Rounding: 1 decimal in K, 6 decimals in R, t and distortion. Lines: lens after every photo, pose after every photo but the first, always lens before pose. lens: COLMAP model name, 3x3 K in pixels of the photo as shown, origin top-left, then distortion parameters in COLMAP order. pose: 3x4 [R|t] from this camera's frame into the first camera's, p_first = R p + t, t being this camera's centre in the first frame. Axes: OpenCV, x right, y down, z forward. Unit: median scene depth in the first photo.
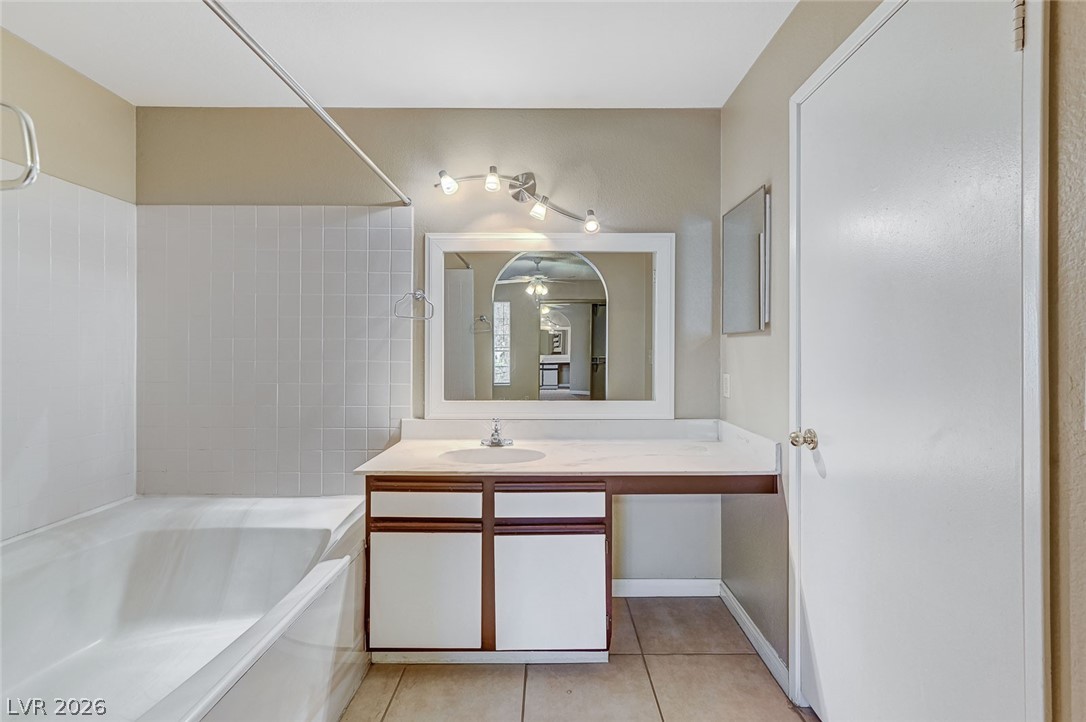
lens RADIAL K [[437.4, 0, 547.4], [0, 437.4, 362.7], [0, 0, 1]] dist [0.007540, -0.000100]
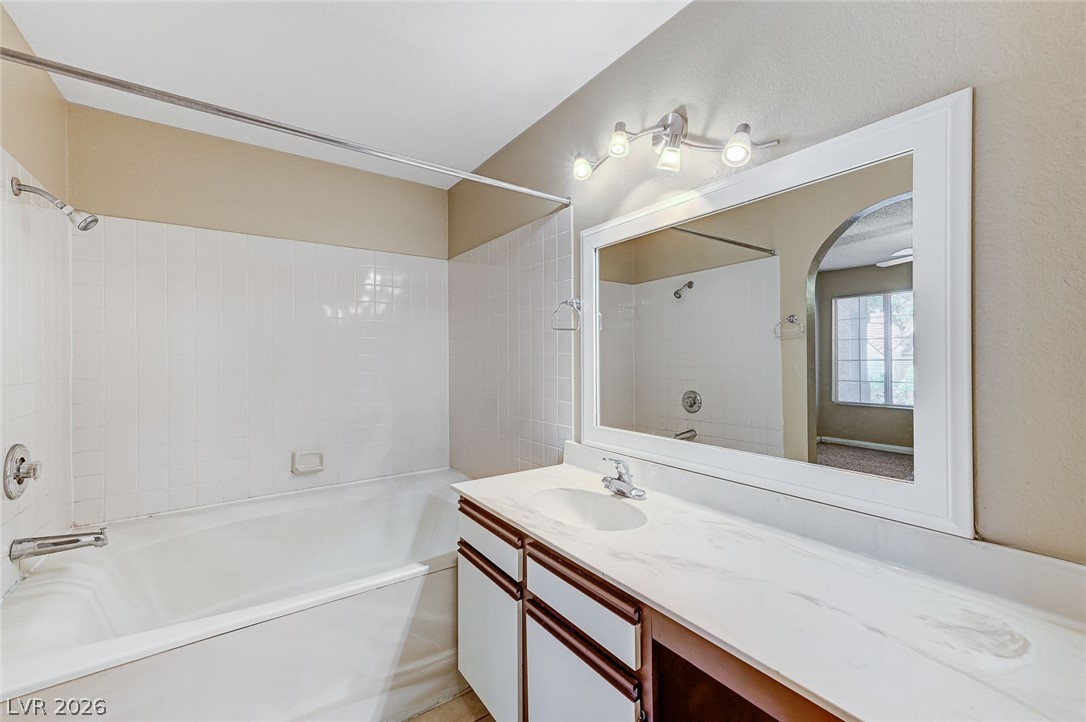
lens RADIAL K [[437.4, 0, 547.4], [0, 437.4, 362.7], [0, 0, 1]] dist [0.007540, -0.000100]
pose [[0.601460, 0.005421, -0.798885, 0.395632], [-0.019202, 0.999786, -0.007672, -0.026590], [0.798672, 0.019954, 0.601435, 0.442470]]
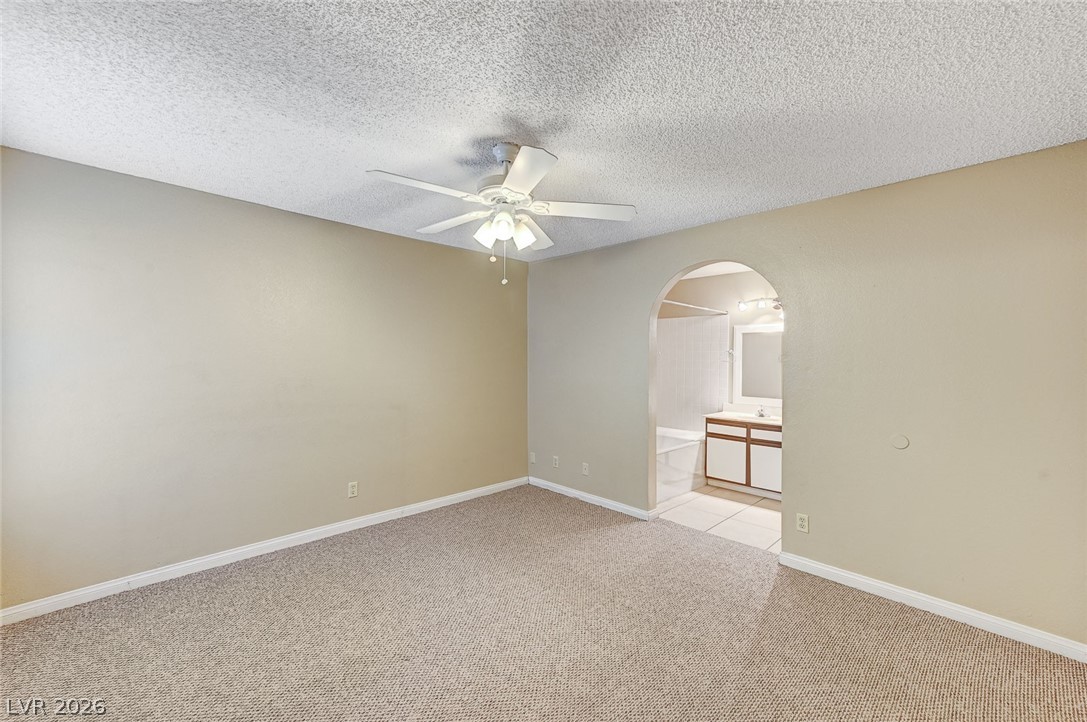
lens RADIAL K [[437.8, 0, 547.9], [0, 437.8, 362.7], [0, 0, 1]] dist [0.007540, -0.000100]
pose [[0.704616, 0.006981, -0.709554, 0.732148], [-0.018020, 0.999805, -0.008057, -0.058242], [0.709360, 0.018463, 0.704605, -1.456341]]
